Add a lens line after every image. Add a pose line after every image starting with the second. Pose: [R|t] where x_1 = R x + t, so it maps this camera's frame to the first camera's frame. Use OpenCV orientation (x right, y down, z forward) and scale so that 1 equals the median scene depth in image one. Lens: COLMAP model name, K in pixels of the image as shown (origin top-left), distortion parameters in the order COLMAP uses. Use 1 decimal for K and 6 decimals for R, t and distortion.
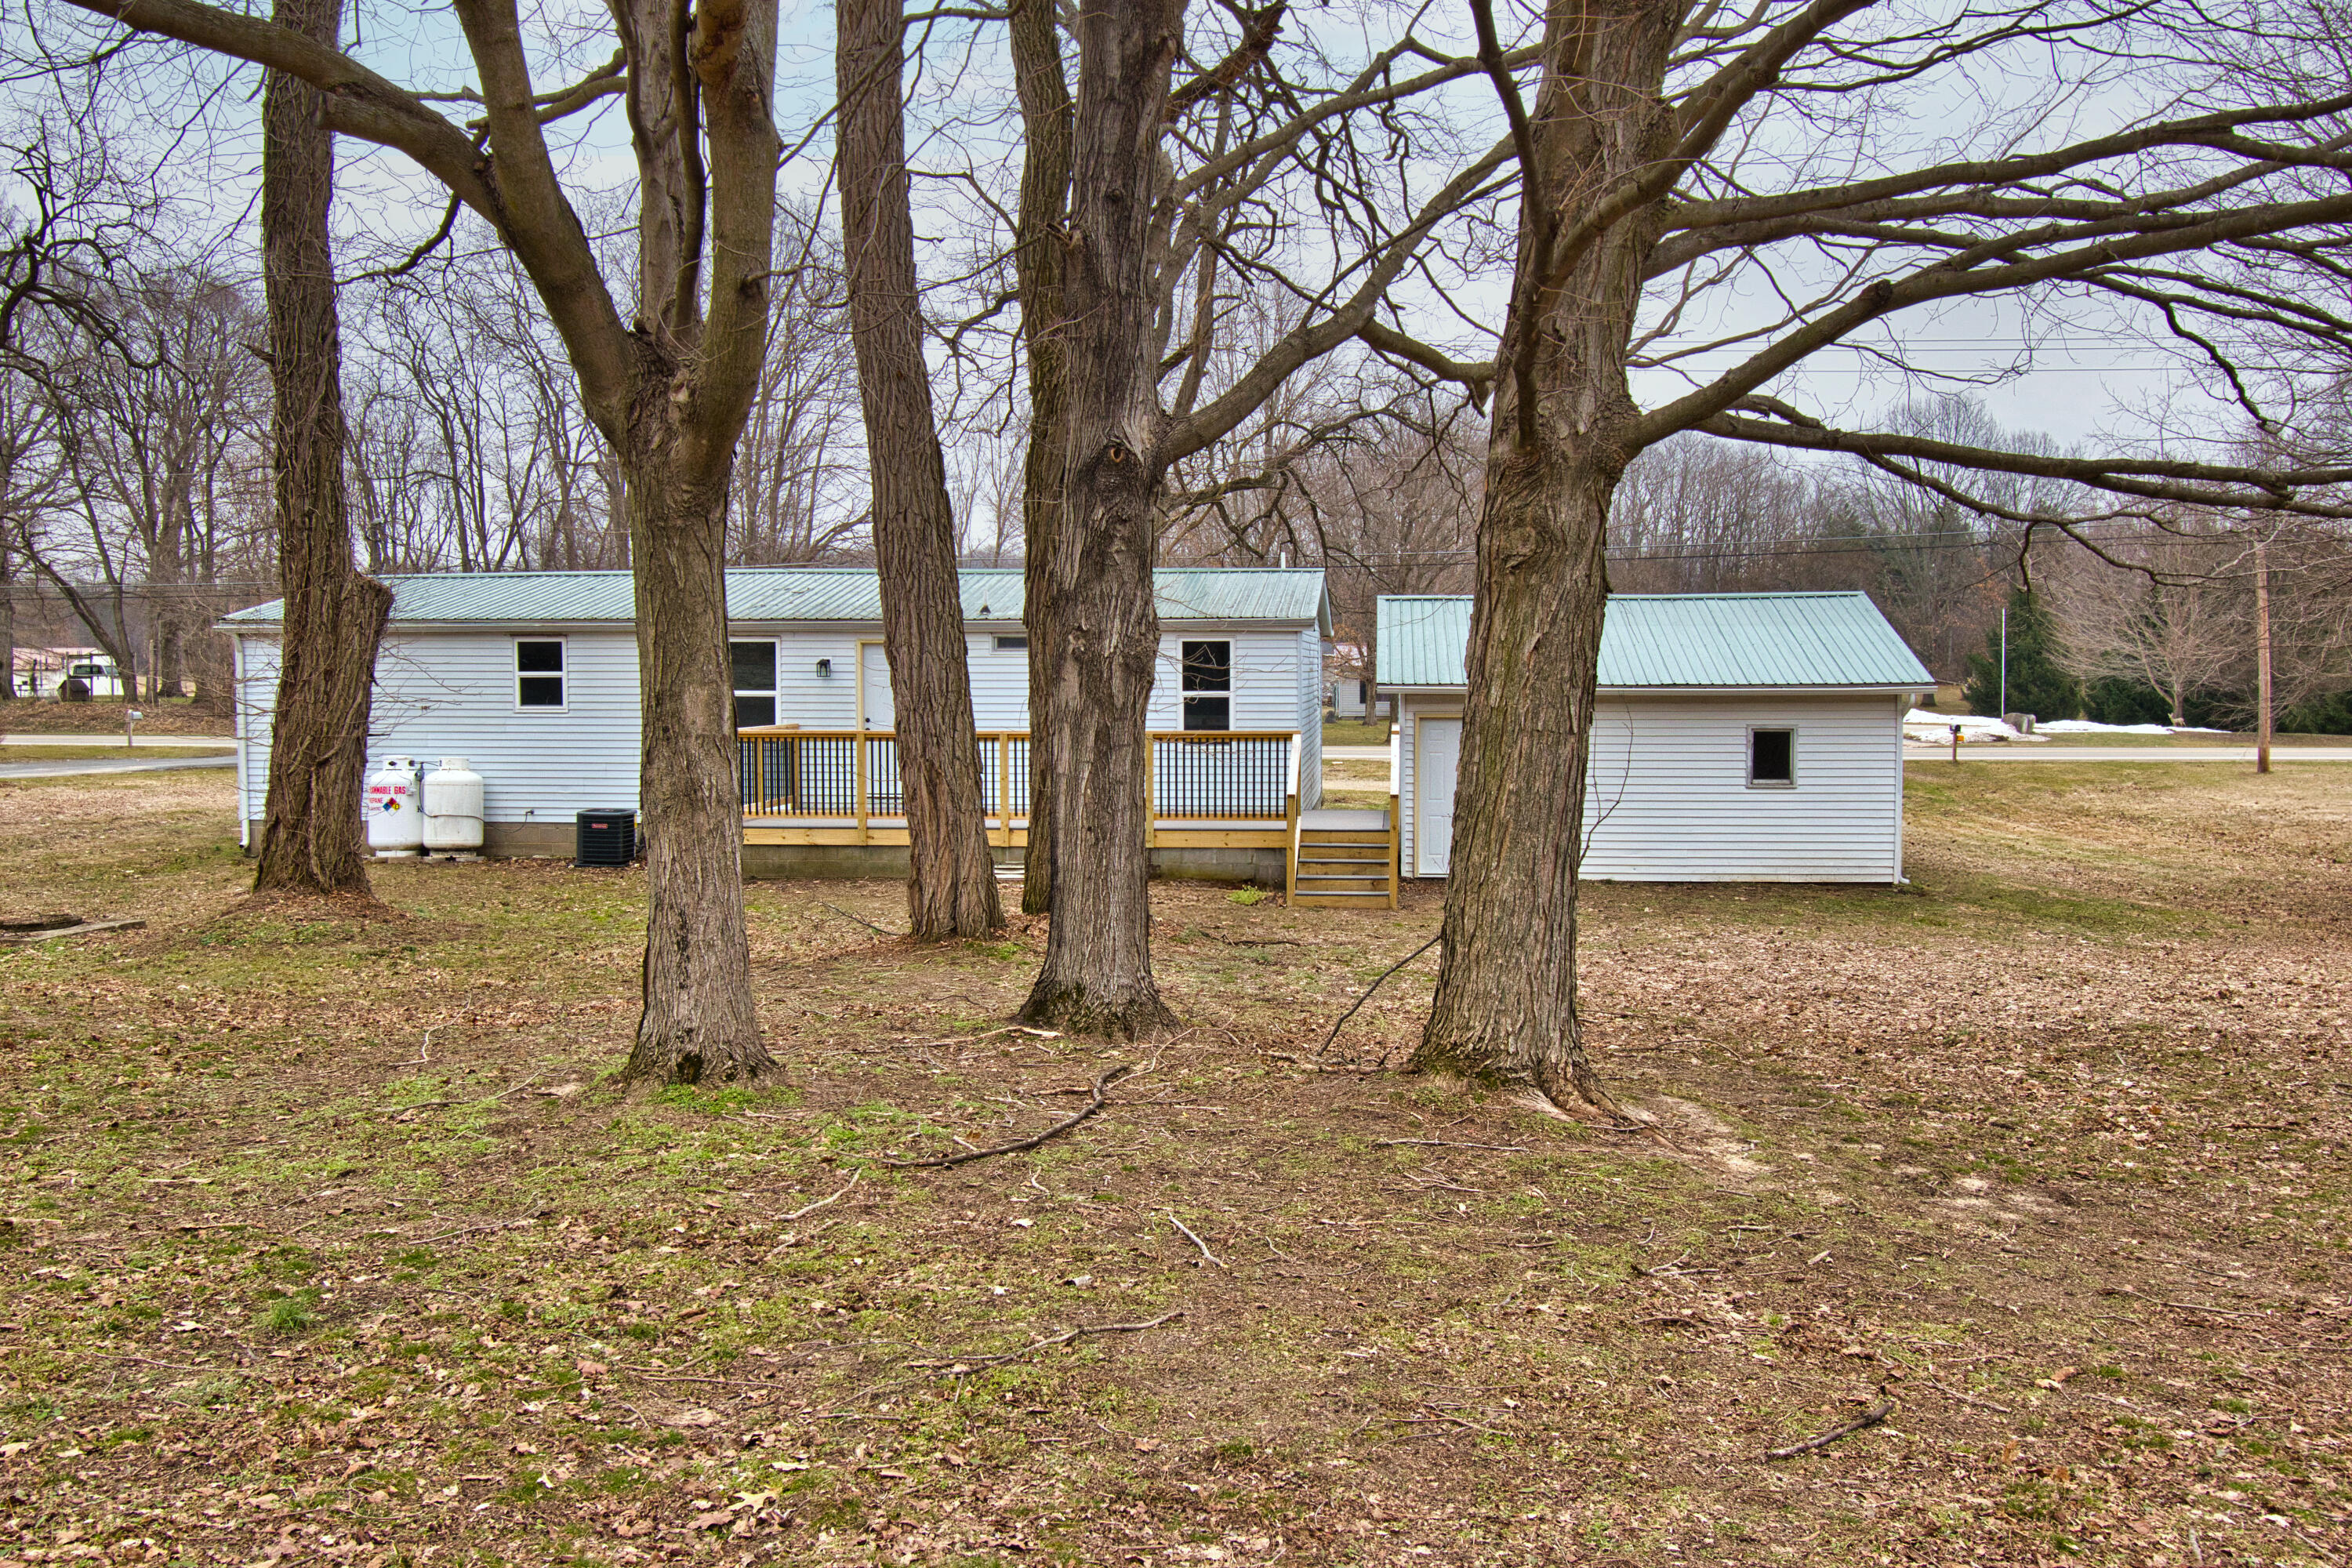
lens RADIAL K [[2042.0, 0, 1176.0], [0, 2042.0, 784.0], [0, 0, 1]] dist [0.006129, -0.006374]
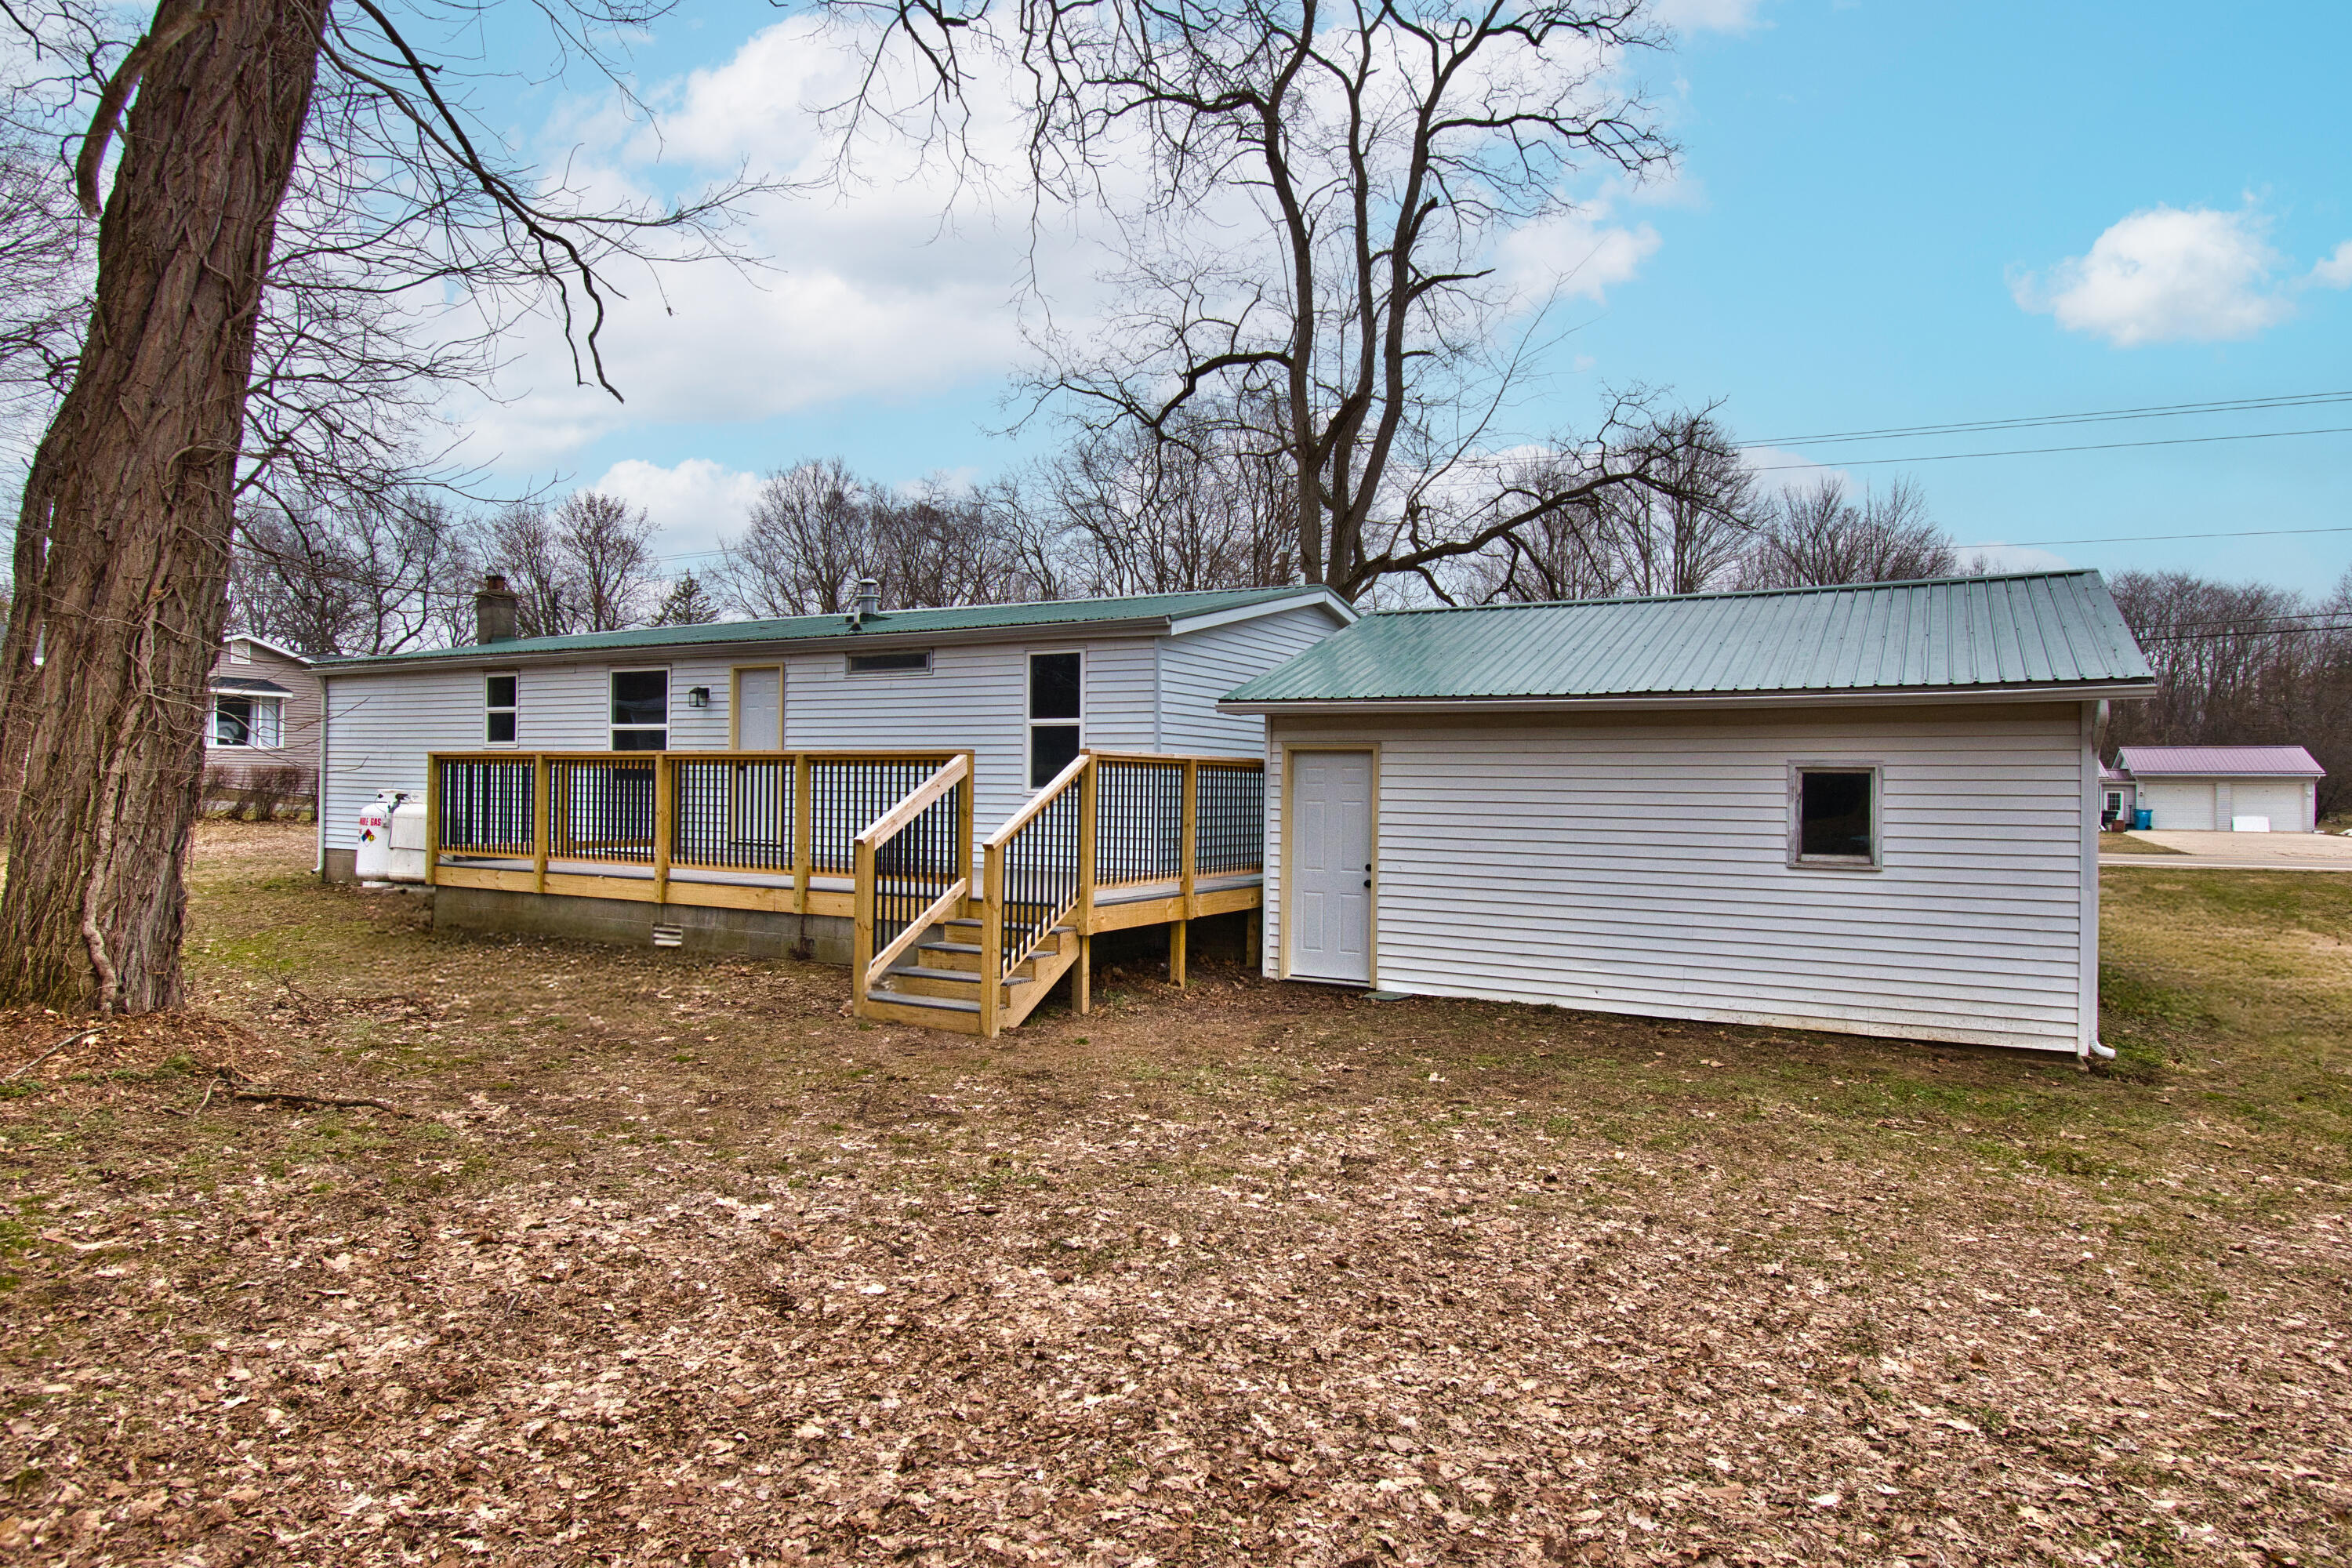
lens RADIAL K [[1385.2, 0, 1176.0], [0, 1385.2, 784.0], [0, 0, 1]] dist [0.003708, 0.000700]
pose [[0.915417, 0.014428, -0.402248, 0.268718], [-0.040417, 0.997601, -0.056195, 0.007120], [0.400473, 0.067700, 0.913804, 0.542470]]
